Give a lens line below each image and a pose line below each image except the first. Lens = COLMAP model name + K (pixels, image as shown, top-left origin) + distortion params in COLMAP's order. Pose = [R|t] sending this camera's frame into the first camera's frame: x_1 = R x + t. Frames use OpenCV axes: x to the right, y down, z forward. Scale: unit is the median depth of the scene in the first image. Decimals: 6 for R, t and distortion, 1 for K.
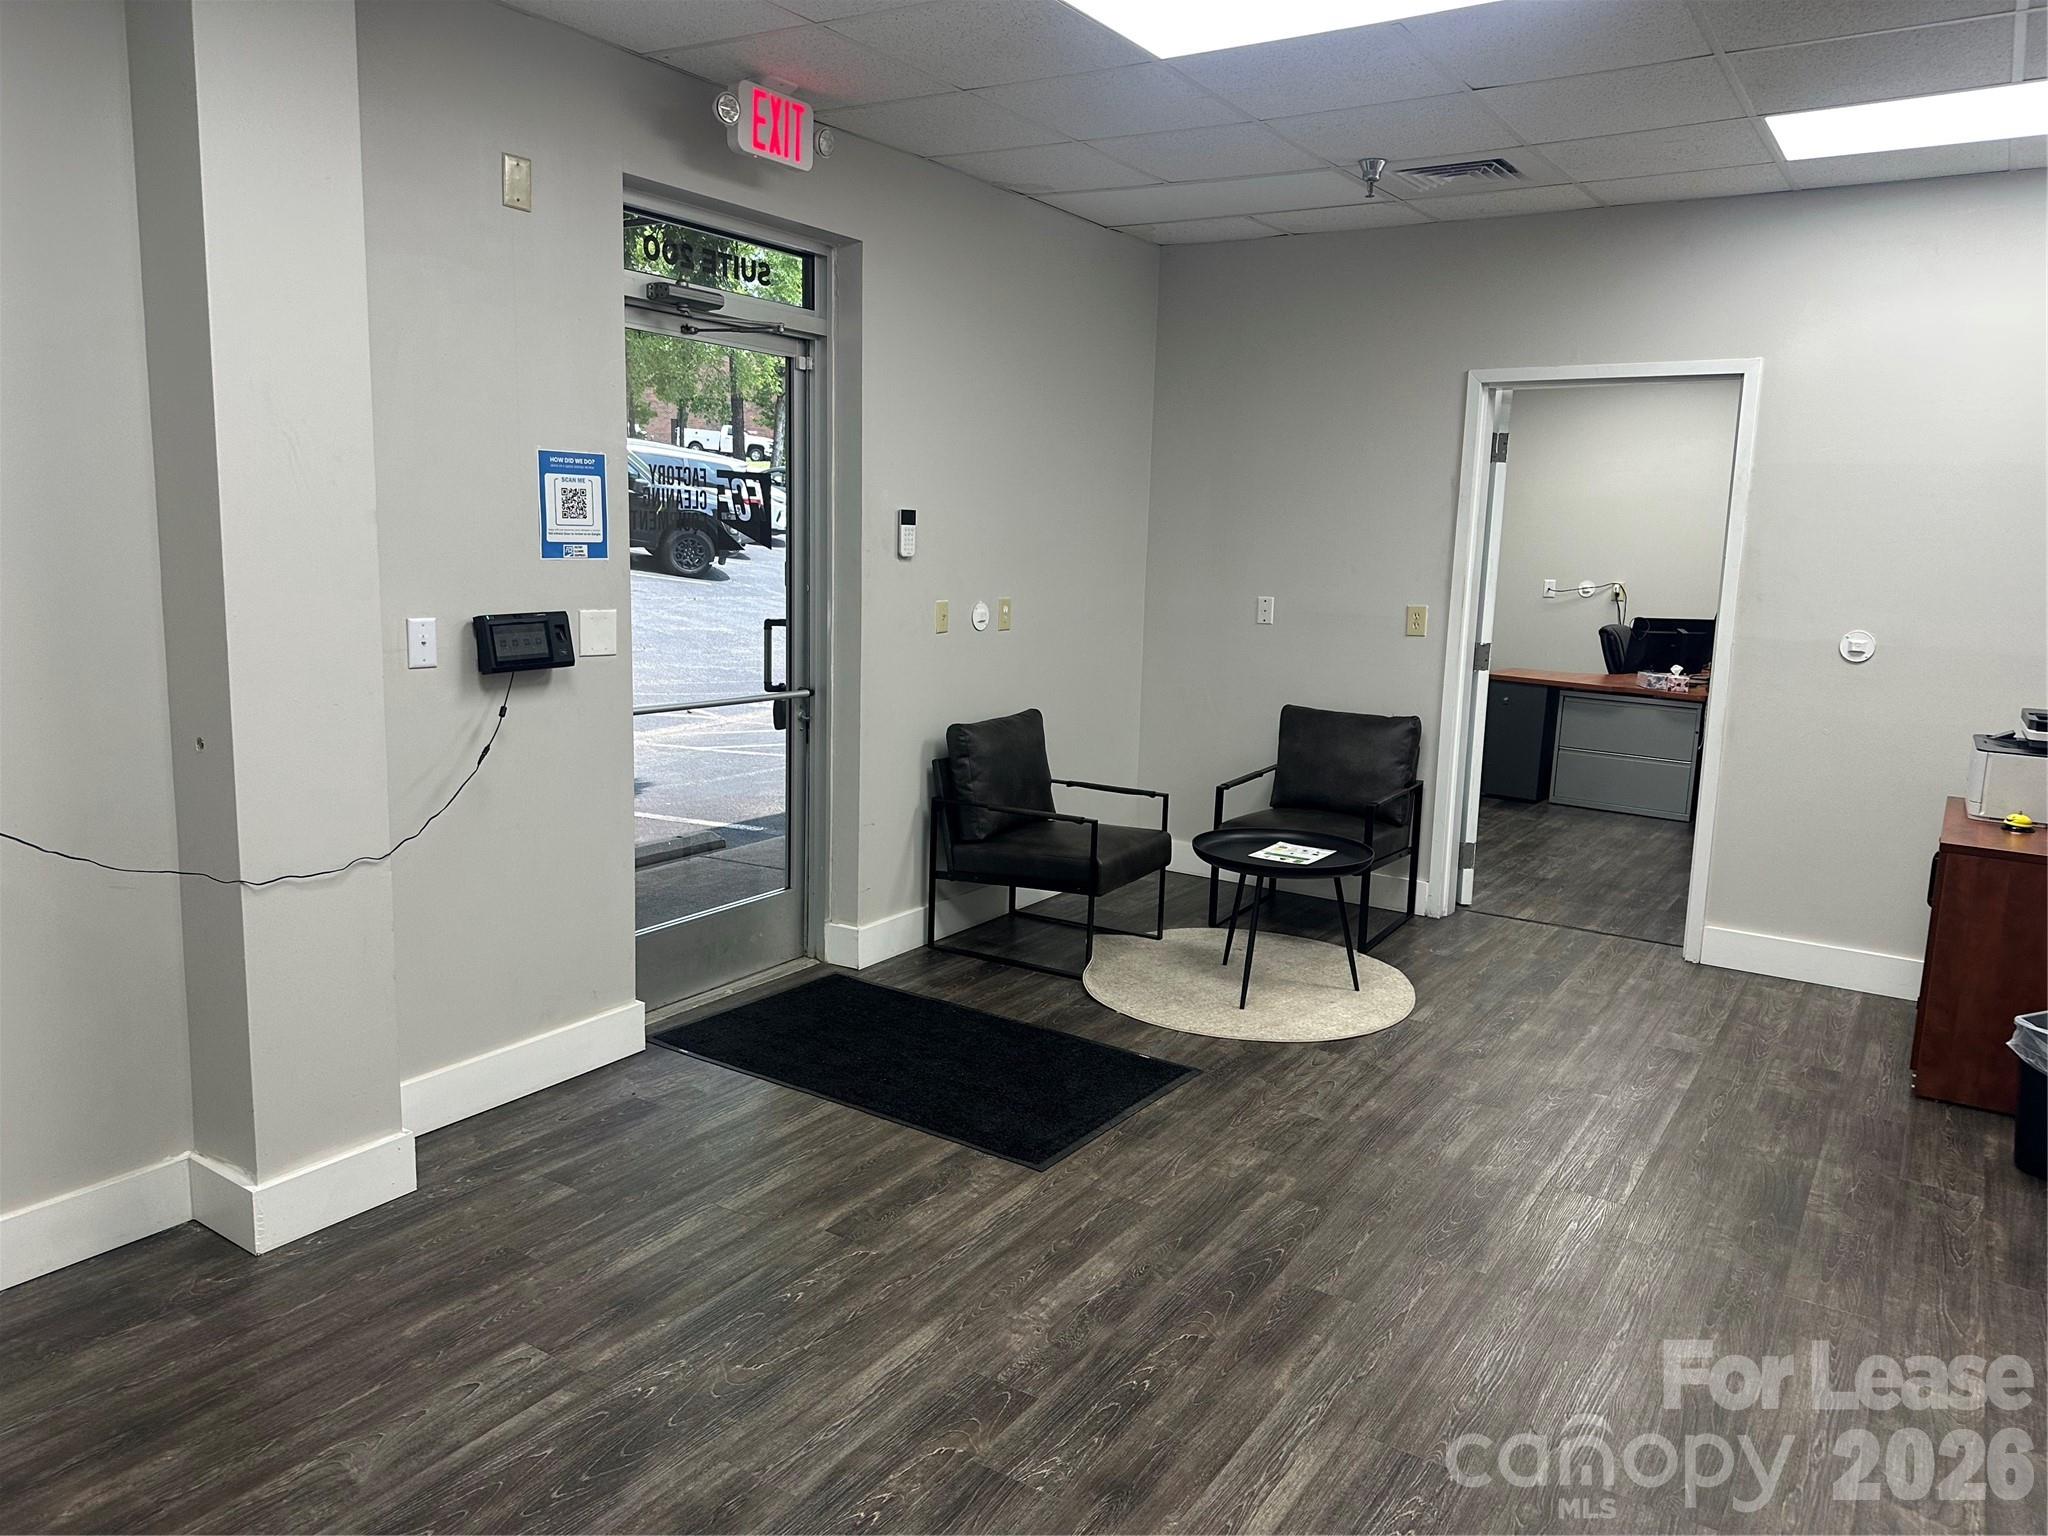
lens RADIAL K [[1441.0, 0, 1026.9], [0, 1441.0, 768.3], [0, 0, 1]] dist [-0.006996, -0.001103]
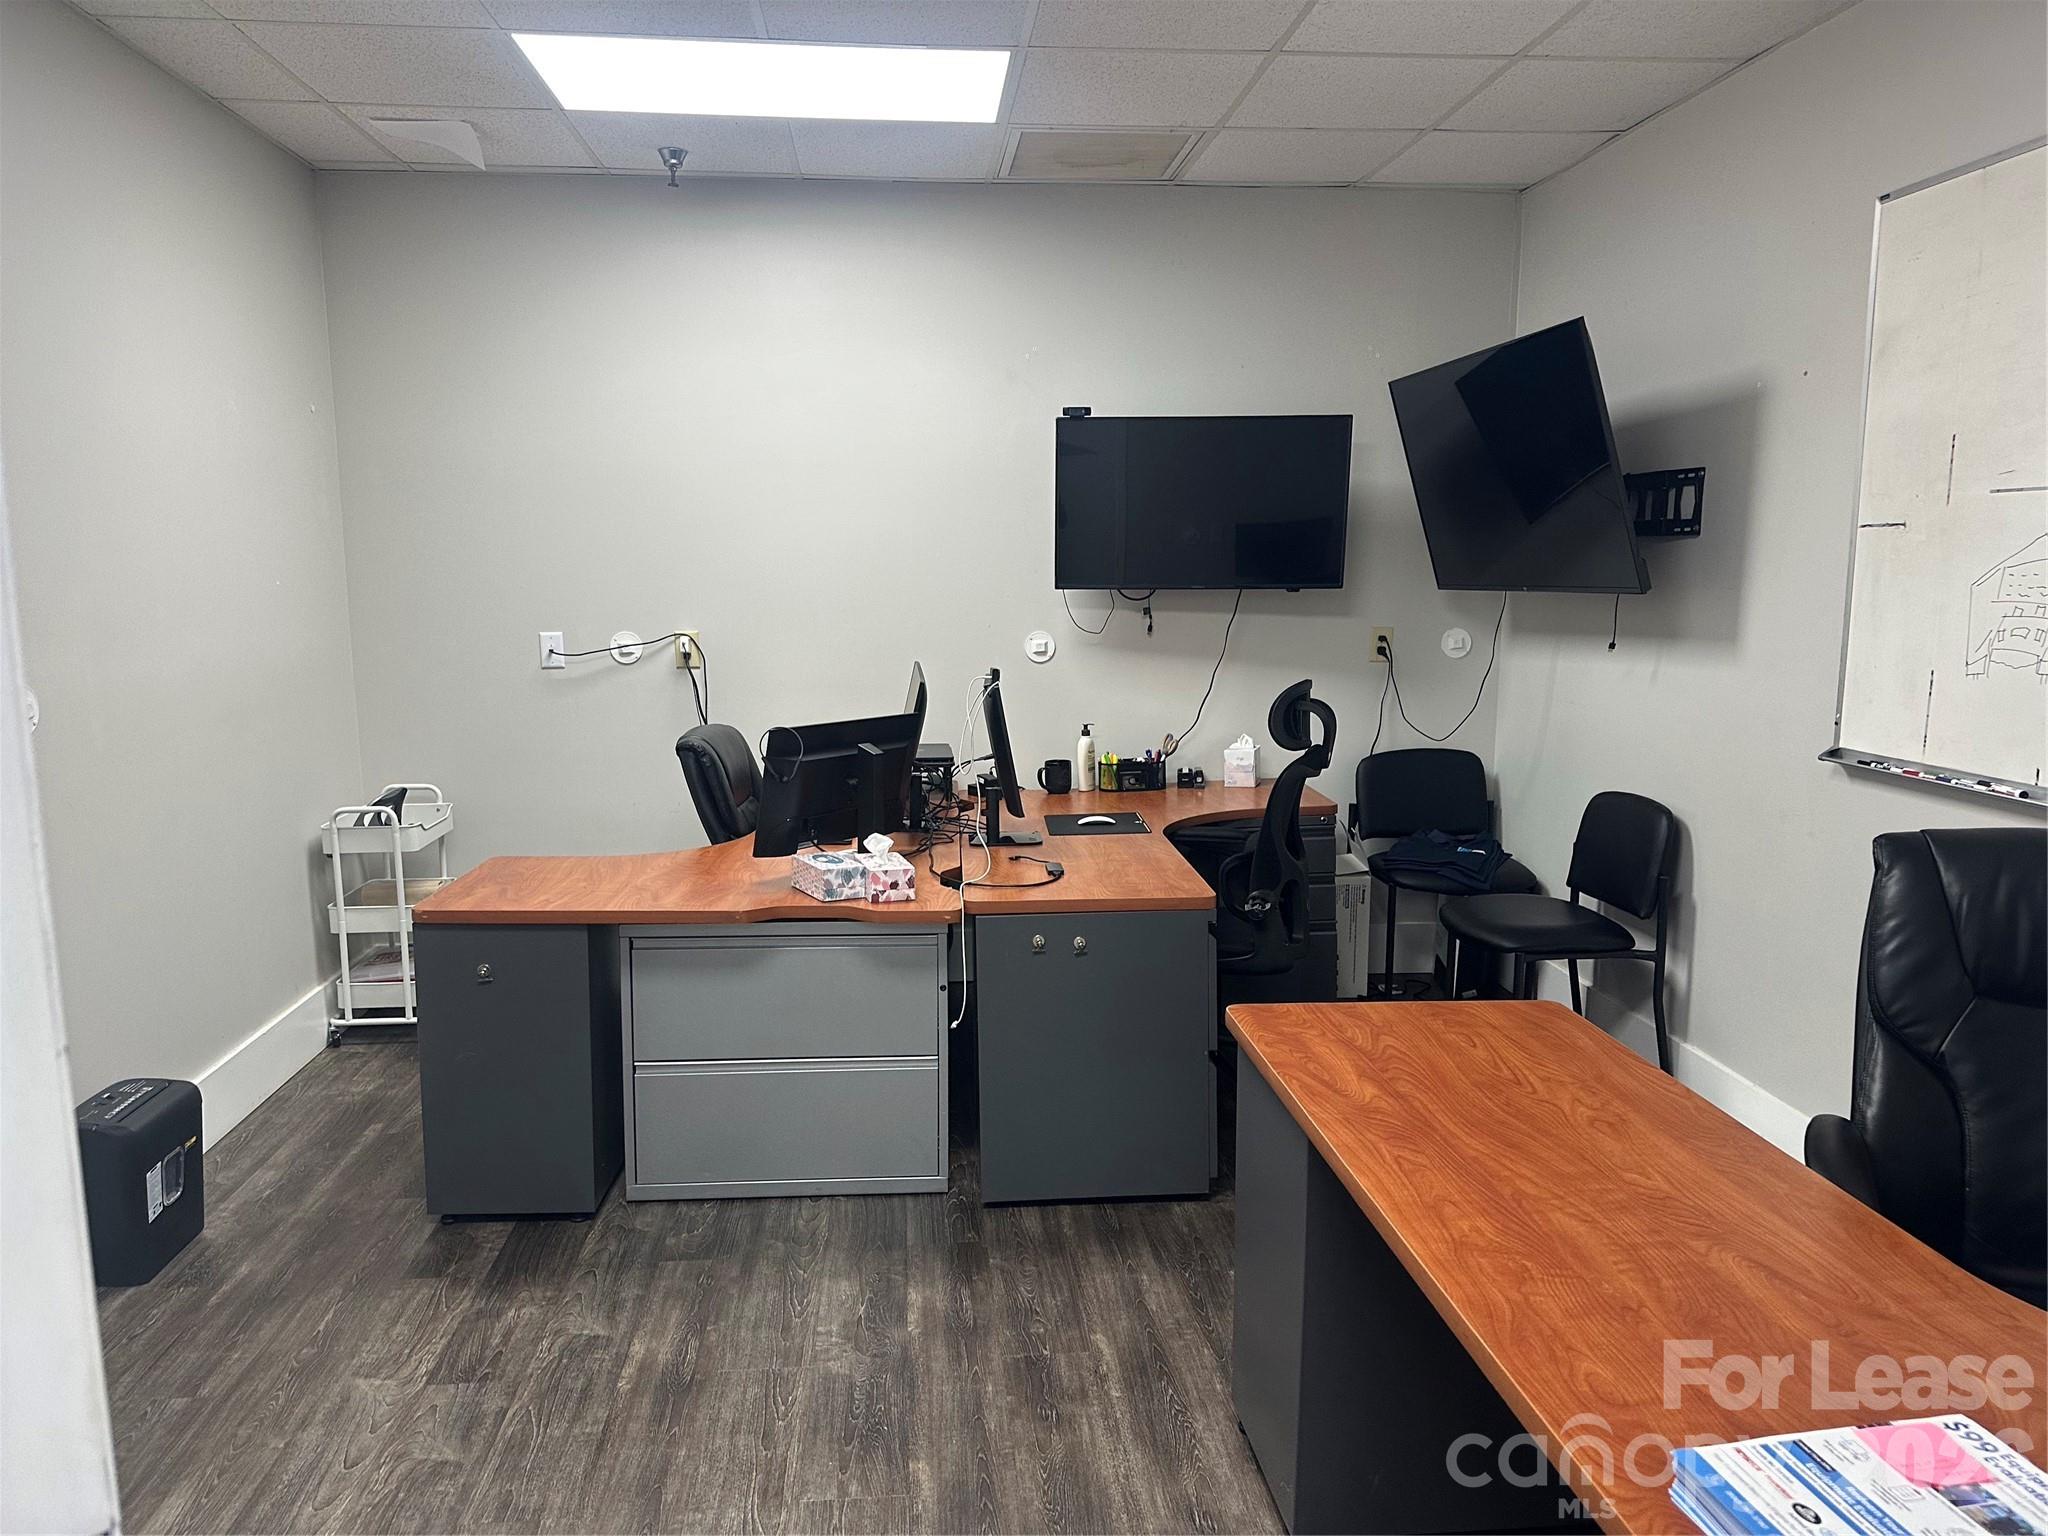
lens RADIAL K [[1441.0, 0, 1023.1], [0, 1441.0, 766.3], [0, 0, 1]] dist [-0.006996, -0.001103]
pose [[0.784751, -0.119296, 0.608223, 0.220765], [0.127514, 0.991385, 0.029925, -0.095077], [-0.606553, 0.054073, 0.793202, 0.612252]]
